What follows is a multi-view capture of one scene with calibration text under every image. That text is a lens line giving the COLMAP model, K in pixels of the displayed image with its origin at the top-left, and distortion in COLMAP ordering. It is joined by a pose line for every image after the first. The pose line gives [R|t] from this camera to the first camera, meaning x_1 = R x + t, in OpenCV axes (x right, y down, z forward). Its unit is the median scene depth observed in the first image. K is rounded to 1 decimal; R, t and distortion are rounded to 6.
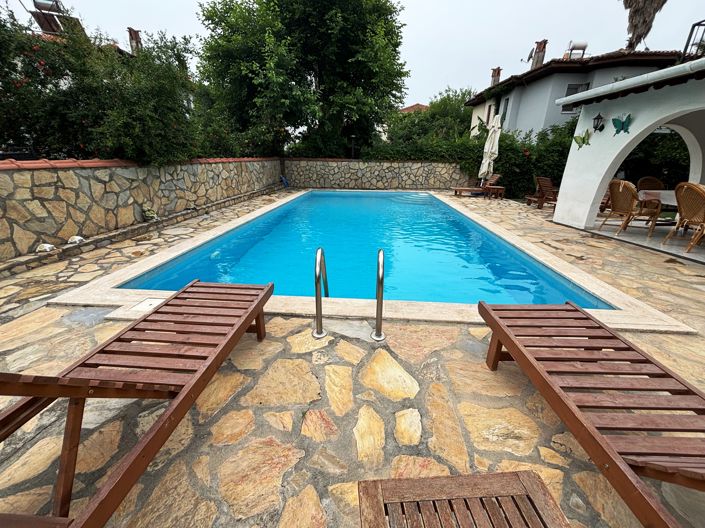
lens RADIAL K [[283.5, 0, 352.5], [0, 283.5, 264.0], [0, 0, 1]] dist [-0.000388, -0.000198]
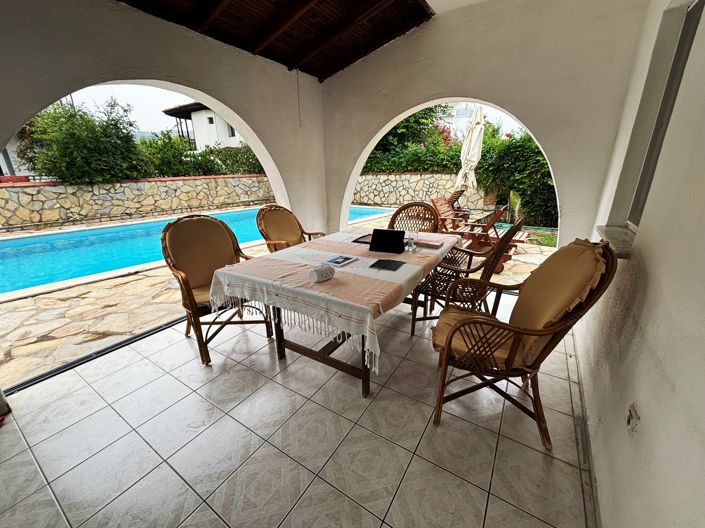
lens RADIAL K [[283.5, 0, 352.5], [0, 283.5, 264.0], [0, 0, 1]] dist [-0.000388, -0.000198]
pose [[0.808796, 0.156152, -0.566979, 1.262777], [-0.176367, 0.984132, 0.019453, -0.183070], [0.561020, 0.084263, 0.823503, 0.516937]]
